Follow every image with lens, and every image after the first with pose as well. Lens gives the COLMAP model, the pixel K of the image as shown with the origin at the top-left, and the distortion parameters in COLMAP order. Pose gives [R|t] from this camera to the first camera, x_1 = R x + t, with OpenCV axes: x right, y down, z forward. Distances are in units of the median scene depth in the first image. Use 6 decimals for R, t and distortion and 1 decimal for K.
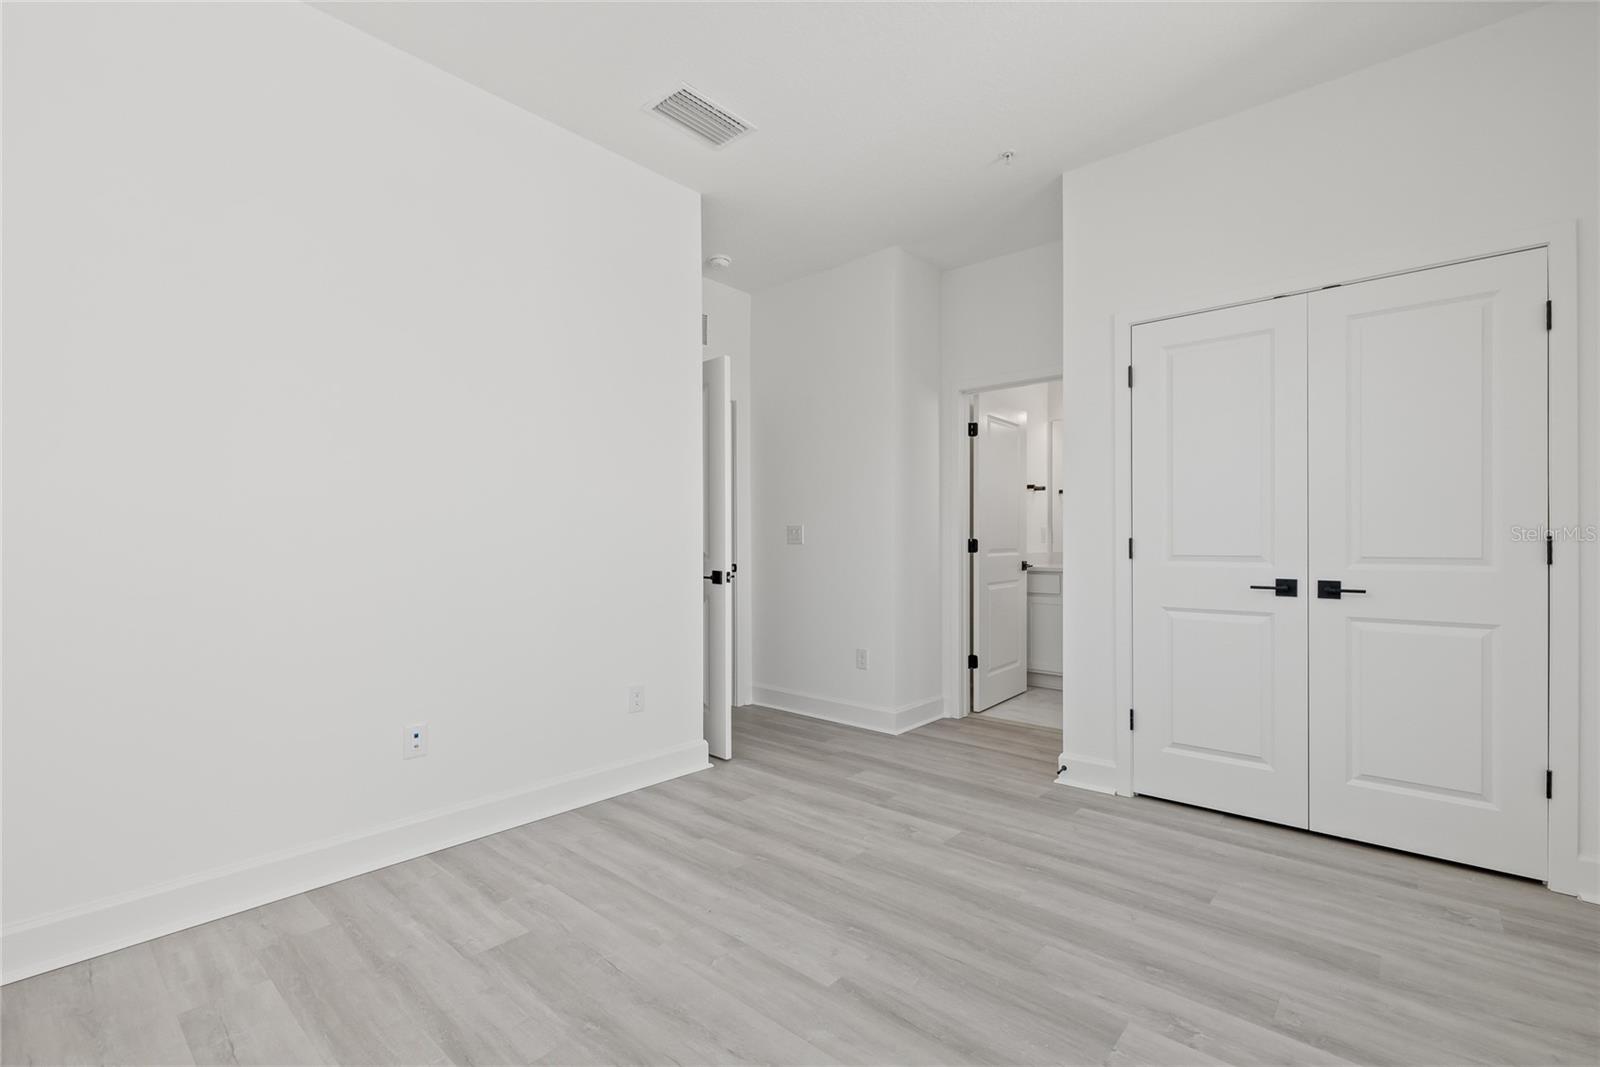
lens RADIAL K [[691.0, 0, 782.6], [0, 691.0, 542.2], [0, 0, 1]] dist [0.000140, 0.000214]
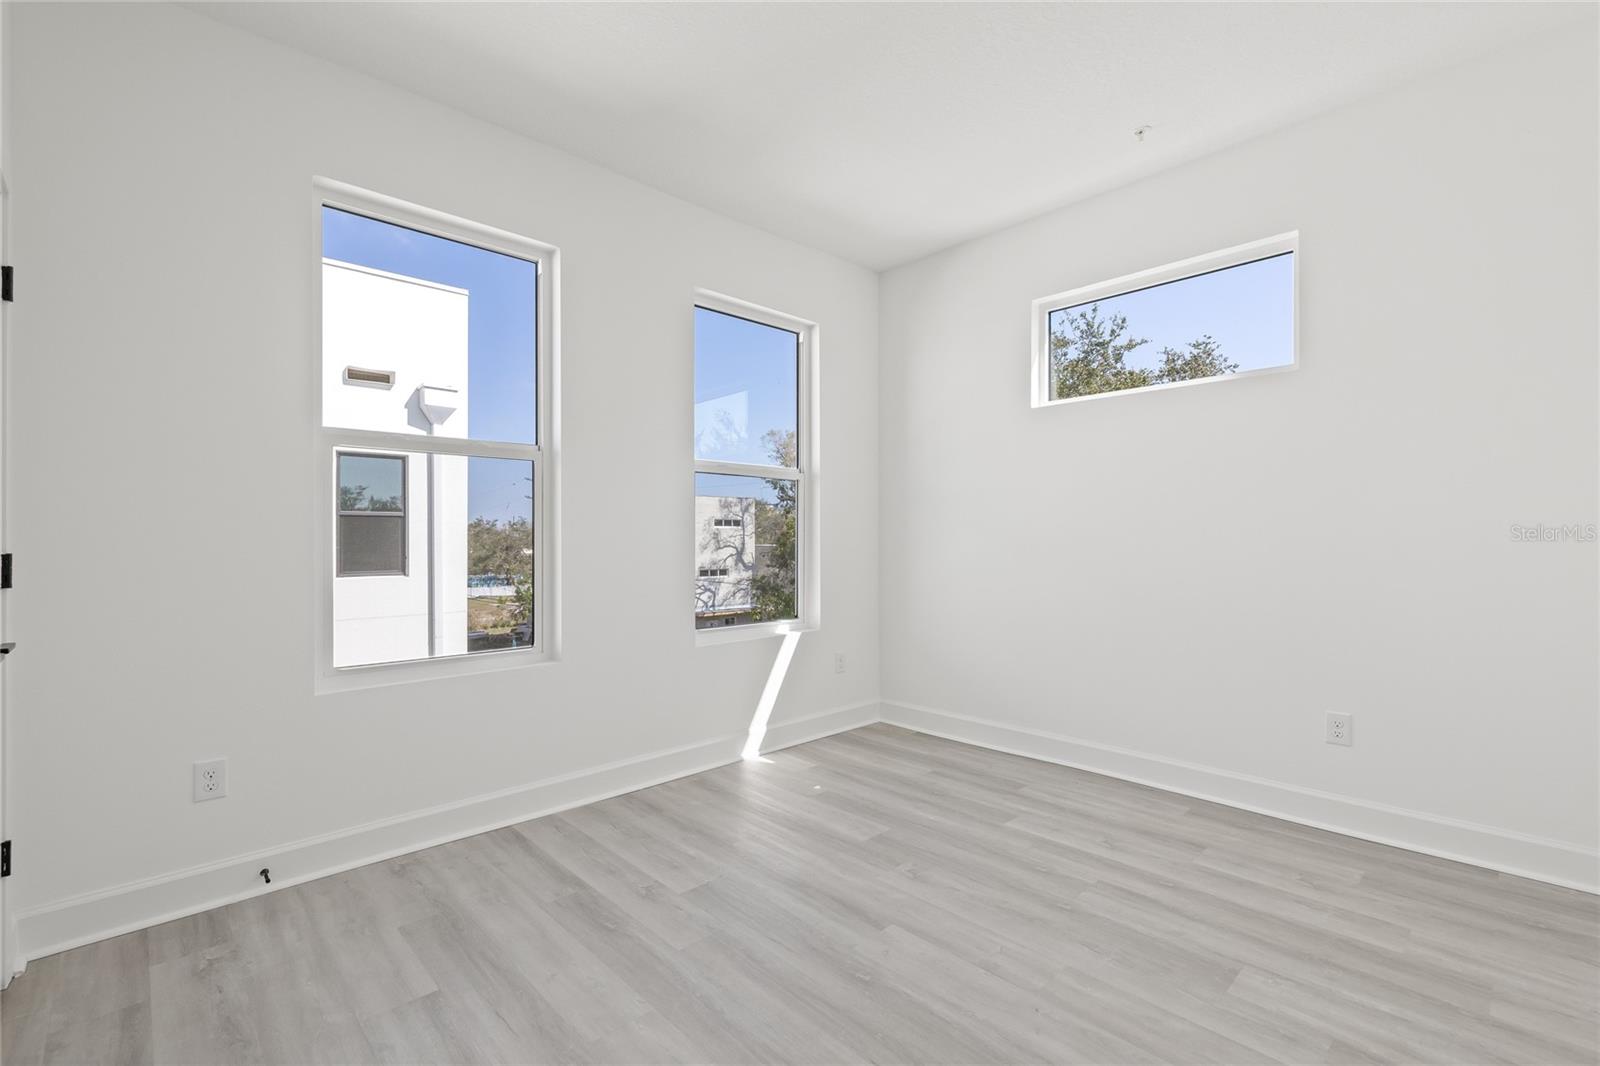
lens RADIAL K [[691.0, 0, 782.6], [0, 691.0, 541.7], [0, 0, 1]] dist [0.000140, 0.000214]
pose [[-0.995487, 0.004233, 0.094802, 0.129083], [0.004870, 0.999967, 0.006490, -0.035839], [-0.094771, 0.006922, -0.995475, 2.053116]]
